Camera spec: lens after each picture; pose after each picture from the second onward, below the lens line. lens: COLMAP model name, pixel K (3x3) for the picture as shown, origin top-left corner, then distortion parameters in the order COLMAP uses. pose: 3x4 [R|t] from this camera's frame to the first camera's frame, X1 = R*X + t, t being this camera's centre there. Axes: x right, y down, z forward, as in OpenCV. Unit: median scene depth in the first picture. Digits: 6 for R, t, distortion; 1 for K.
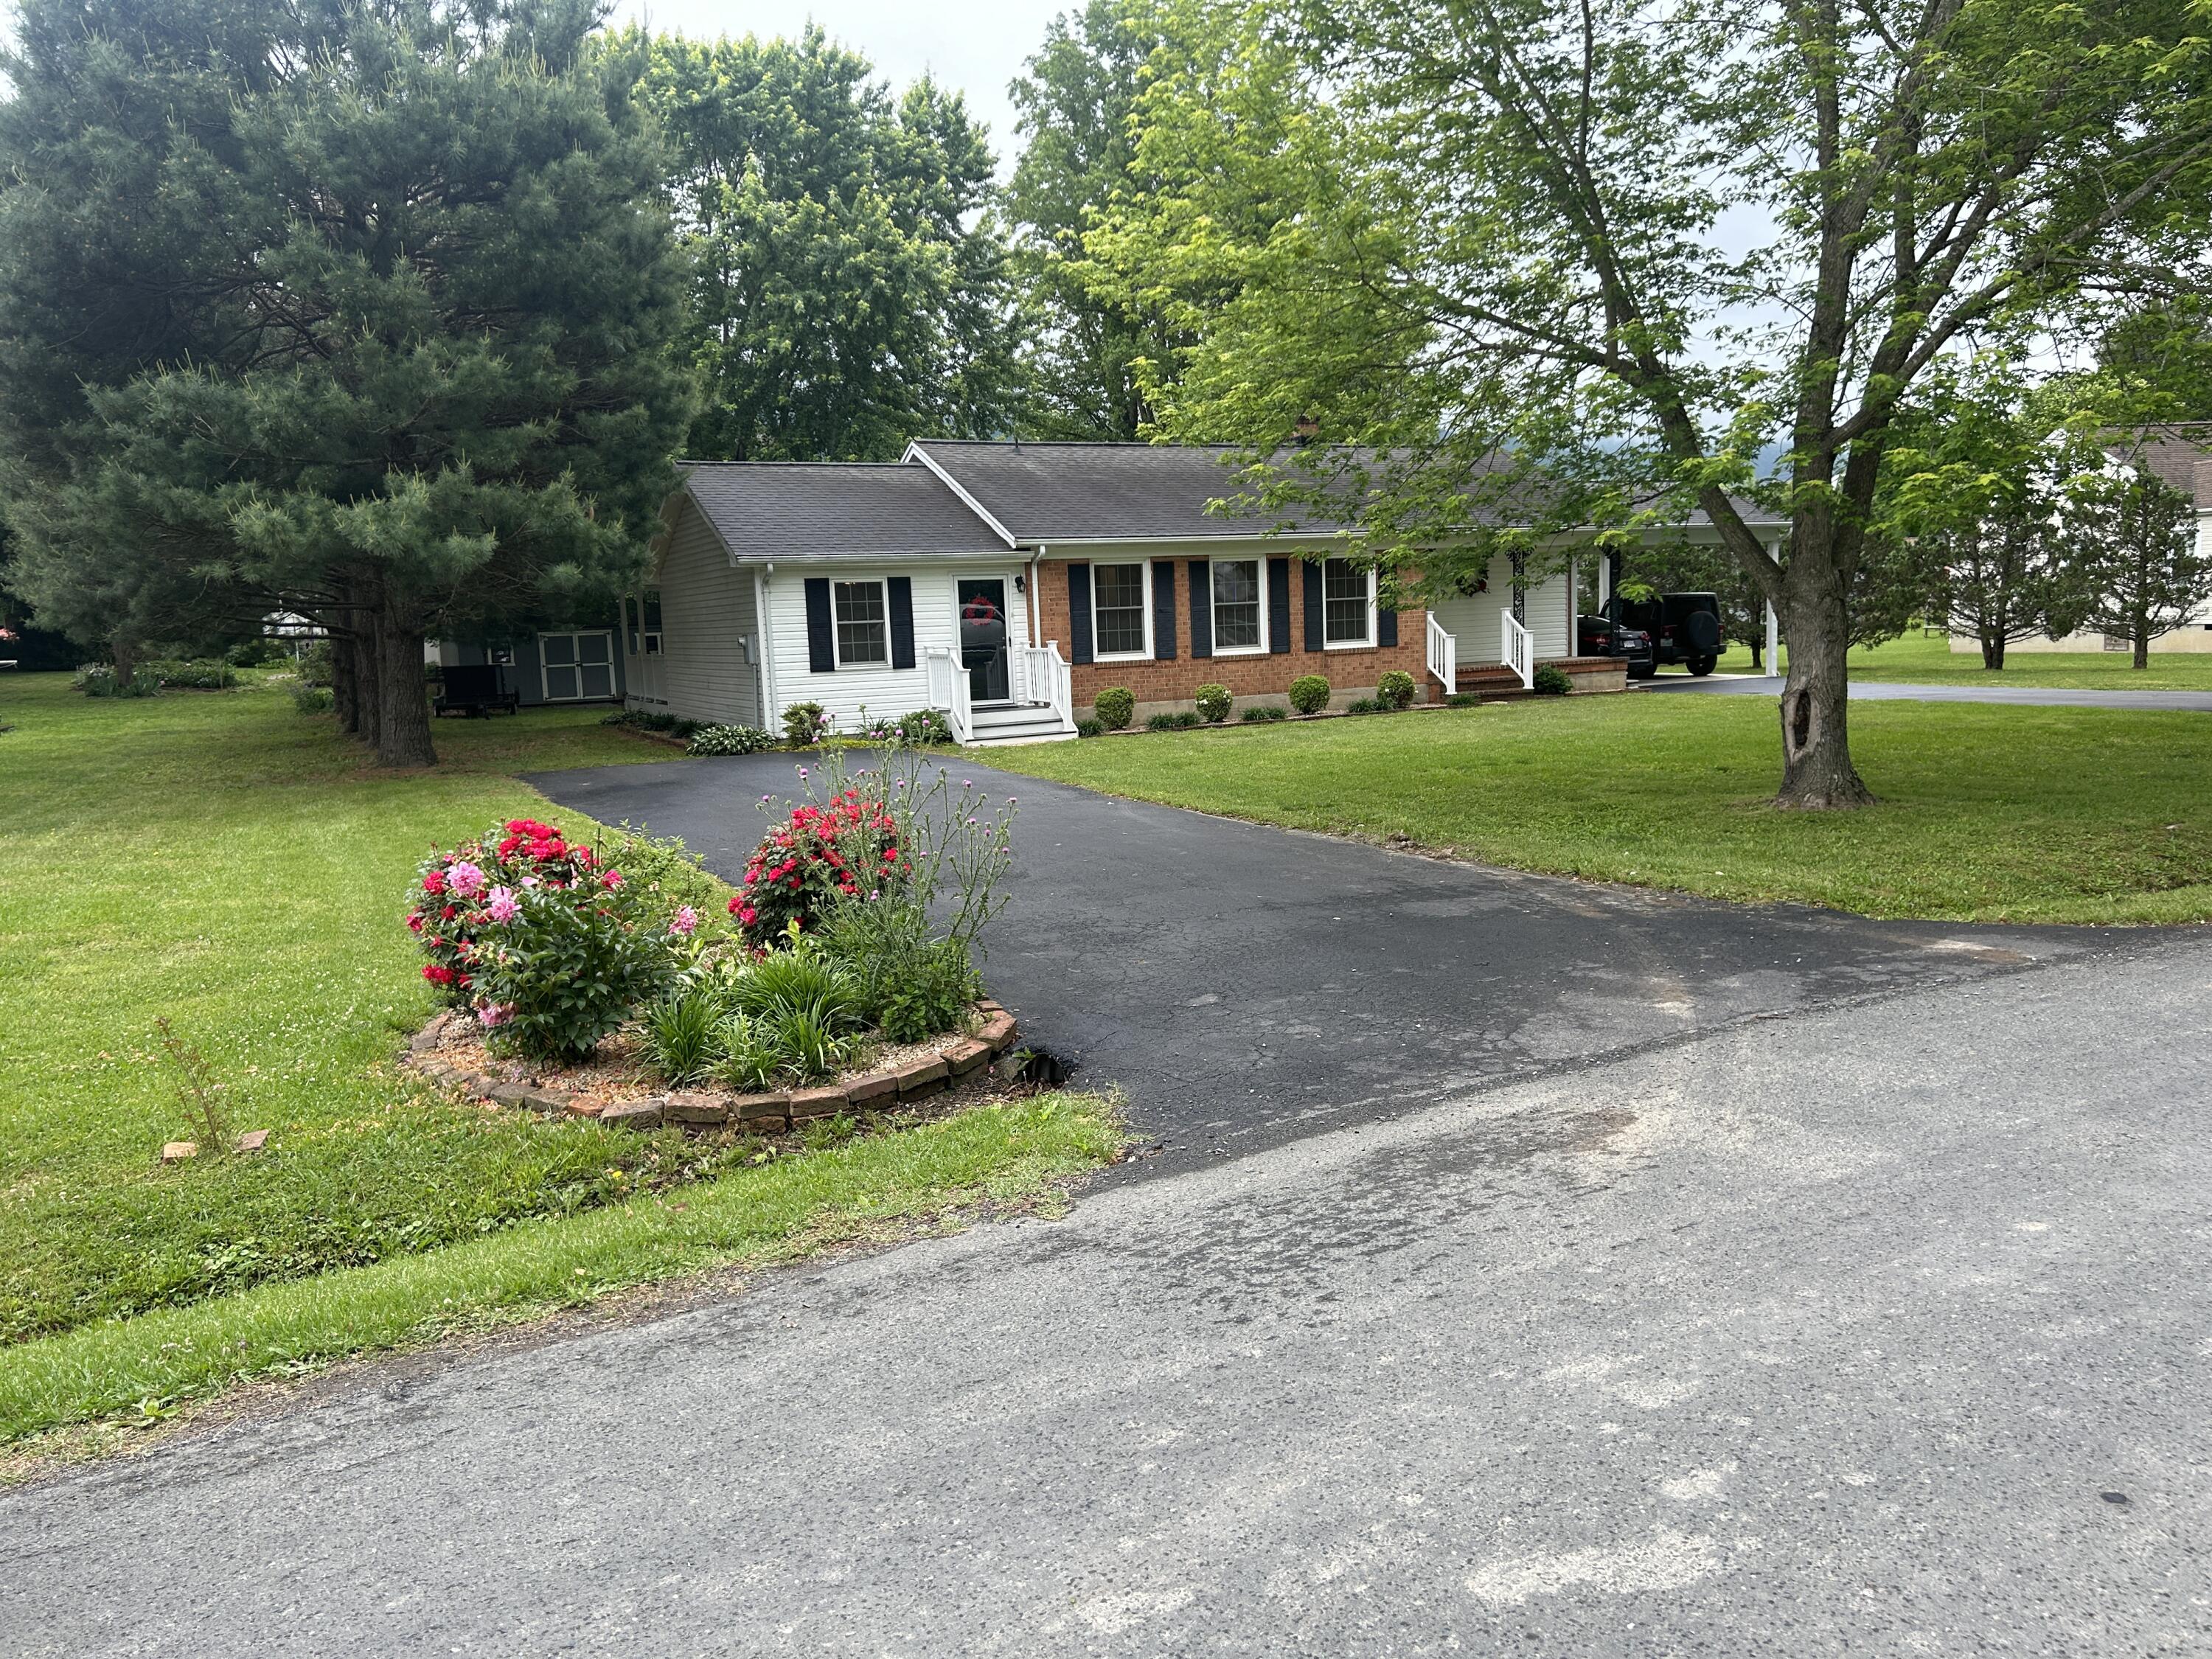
lens RADIAL K [[1695.4, 0, 1124.2], [0, 1695.4, 785.0], [0, 0, 1]] dist [0.077944, -0.091167]
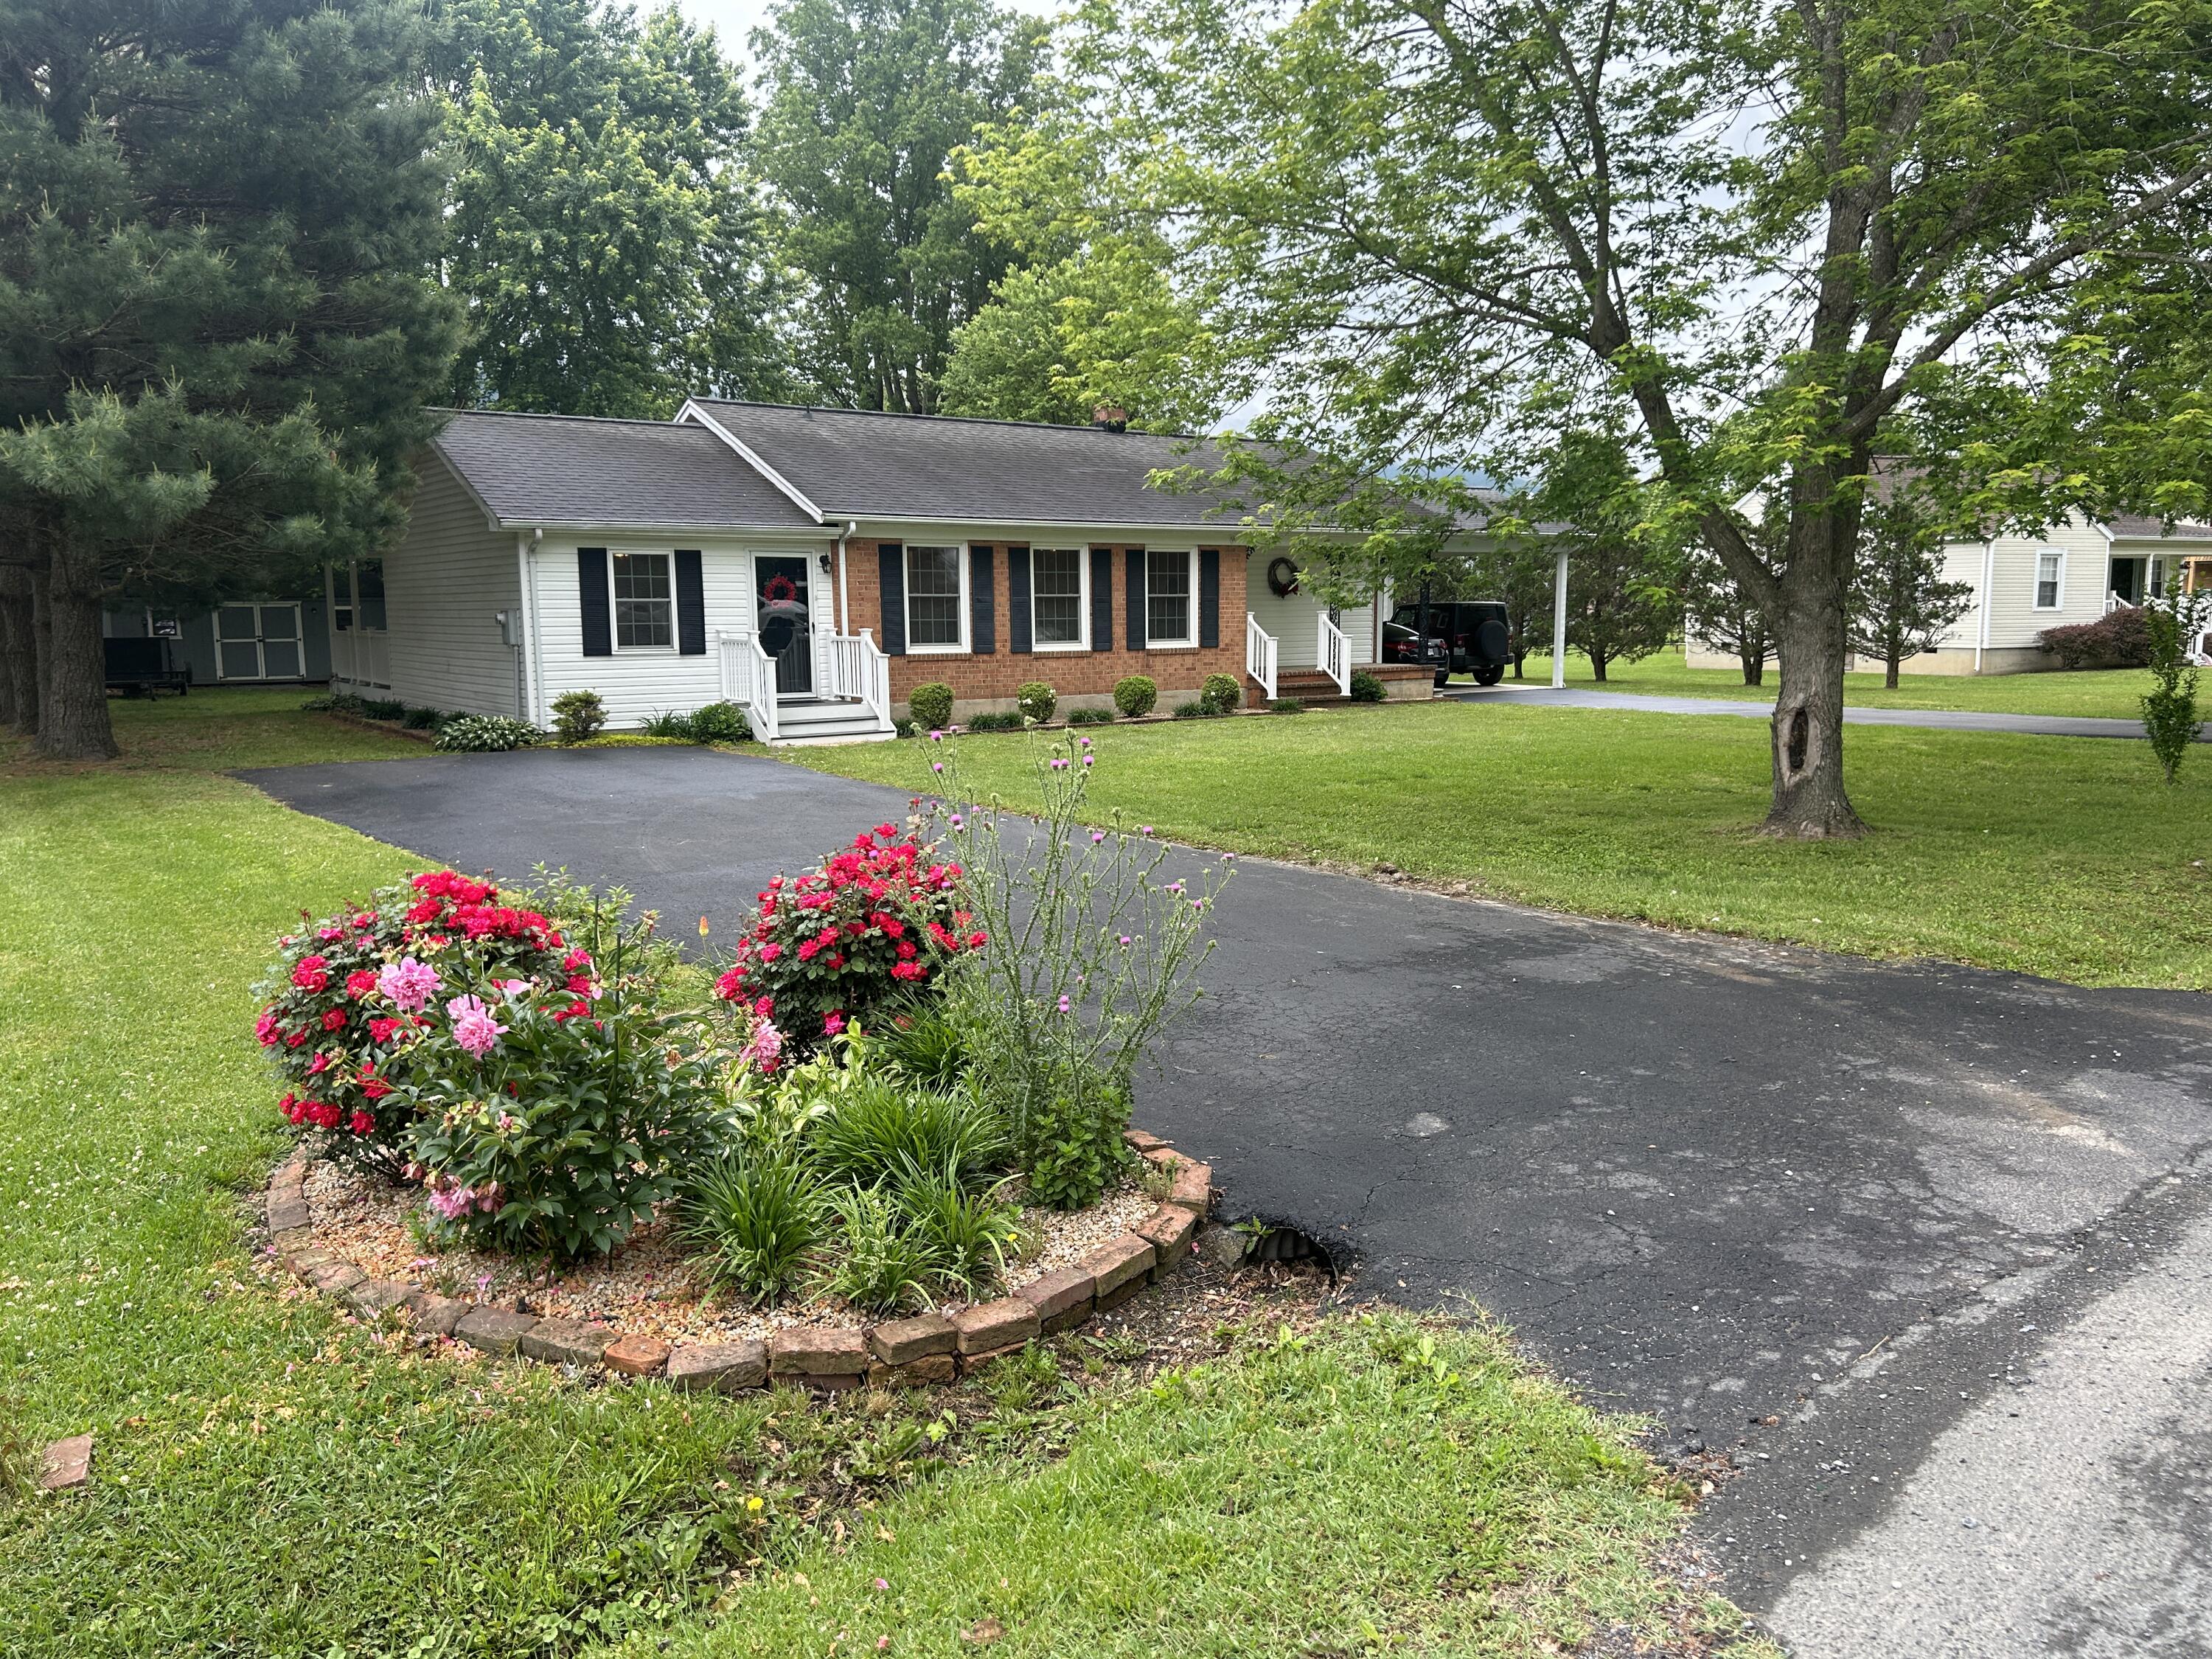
lens RADIAL K [[1715.5, 0, 1157.2], [0, 1715.5, 804.3], [0, 0, 1]] dist [0.029359, -0.001915]
pose [[0.982620, 0.011484, 0.185273, -0.058435], [-0.013881, 0.999836, 0.011645, -0.005257], [-0.185109, -0.014014, 0.982618, 0.083111]]
